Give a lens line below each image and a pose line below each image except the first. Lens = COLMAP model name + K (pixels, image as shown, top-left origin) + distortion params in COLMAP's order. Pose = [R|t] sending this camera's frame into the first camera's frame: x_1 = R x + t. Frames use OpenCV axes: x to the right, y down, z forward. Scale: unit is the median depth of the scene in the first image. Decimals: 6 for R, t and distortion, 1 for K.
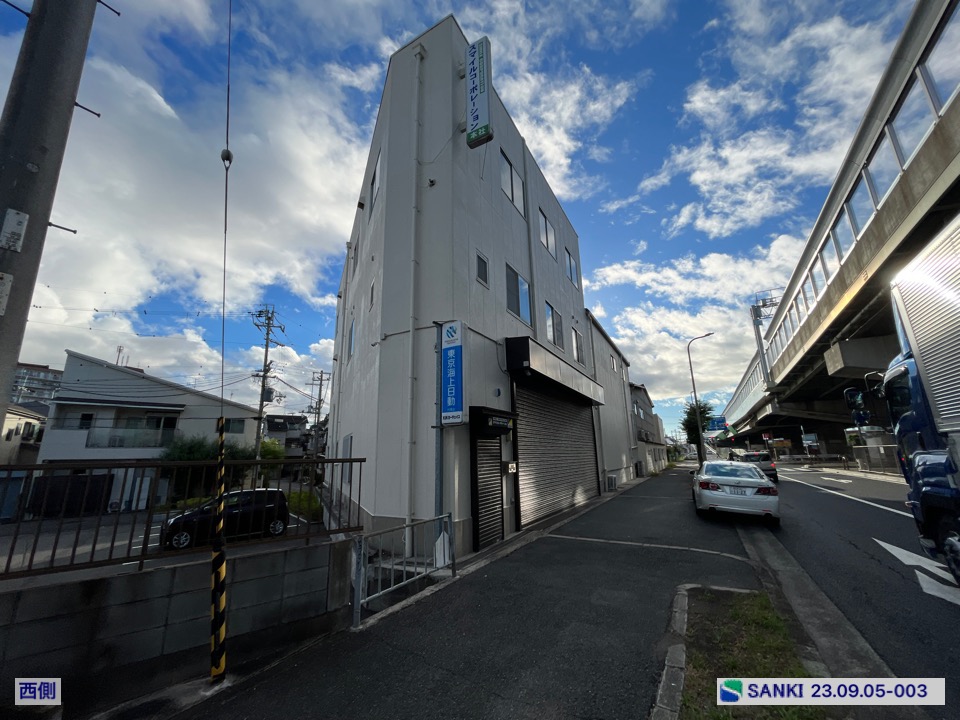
lens RADIAL K [[388.7, 0, 475.9], [0, 388.7, 362.5], [0, 0, 1]] dist [-0.003001, 0.000161]
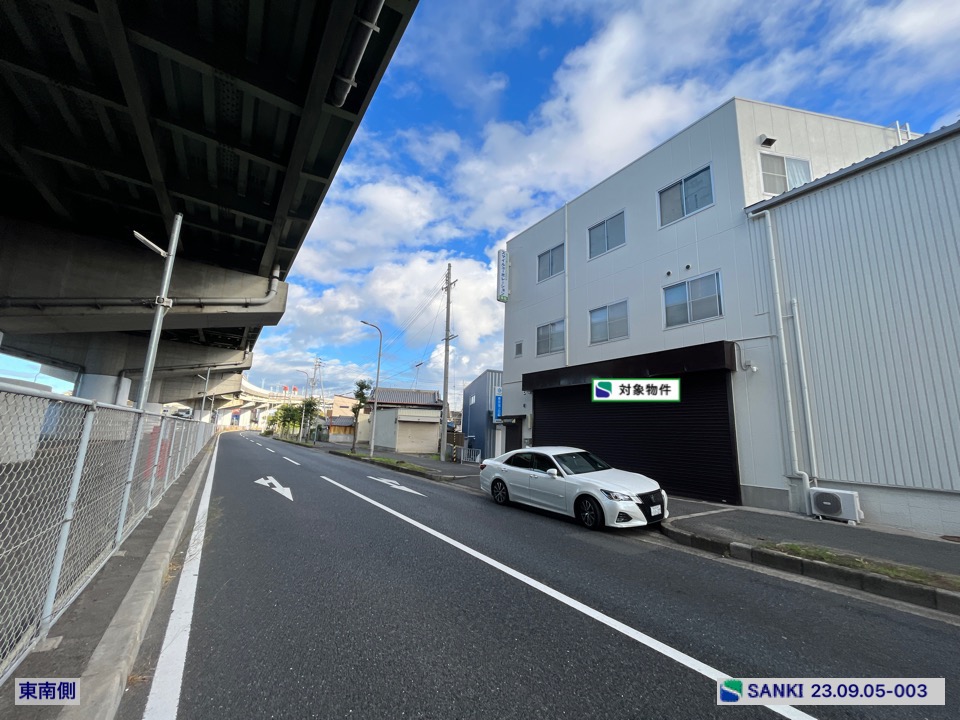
lens RADIAL K [[386.0, 0, 476.8], [0, 386.0, 360.2], [0, 0, 1]] dist [-0.002794, -0.000471]
pose [[-0.453071, -0.158880, -0.877202, 0.804504], [0.190928, 0.943864, -0.269568, 0.141898], [0.870789, -0.289616, -0.397303, 0.656472]]
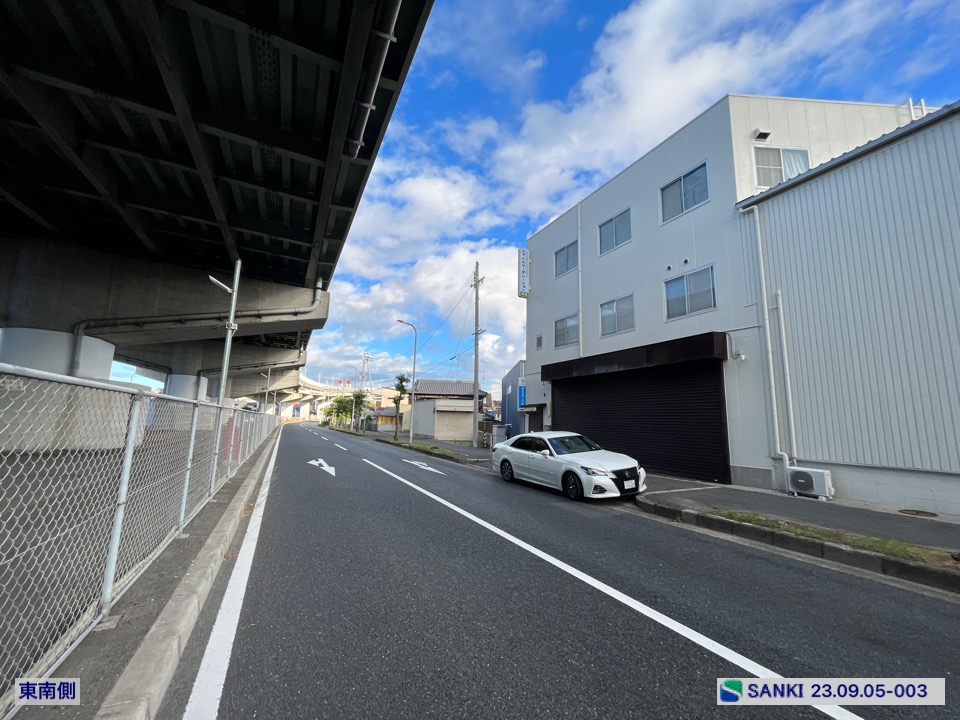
lens RADIAL K [[386.9, 0, 476.3], [0, 386.9, 360.8], [0, 0, 1]] dist [-0.003315, -0.000064]
pose [[-0.559009, -0.117832, -0.820746, 0.841997], [0.188566, 0.945848, -0.264225, 0.161035], [0.807435, -0.302470, -0.506519, 0.734401]]
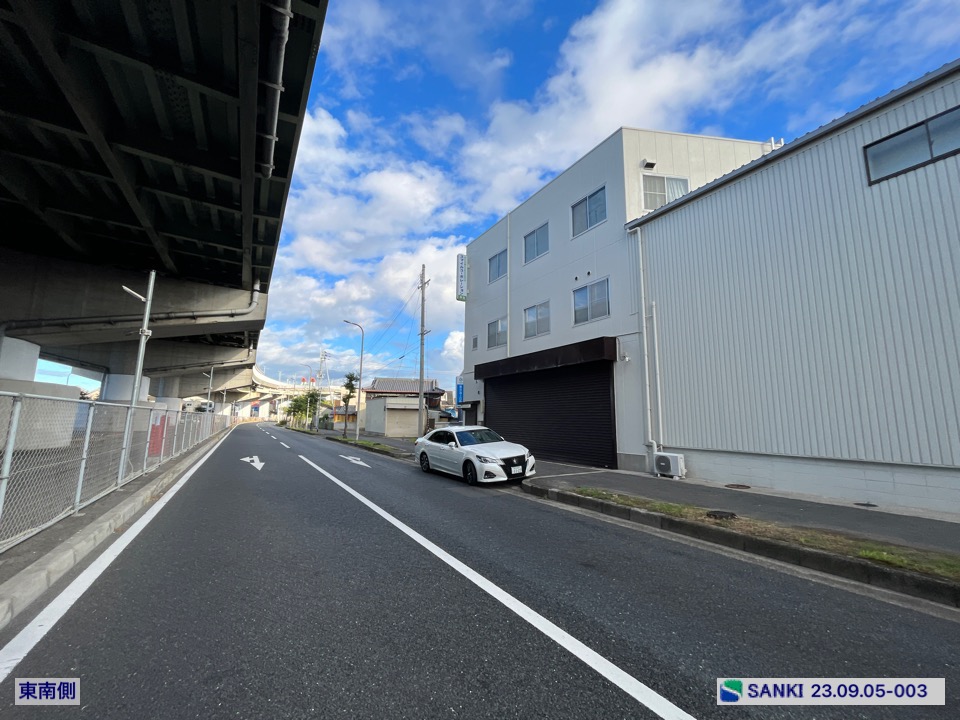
lens RADIAL K [[387.5, 0, 476.6], [0, 387.5, 361.6], [0, 0, 1]] dist [-0.004153, 0.000047]
pose [[-0.490778, -0.109887, -0.864327, 0.848610], [0.209936, 0.947873, -0.239714, 0.184698], [0.845614, -0.299100, -0.442126, 0.825491]]
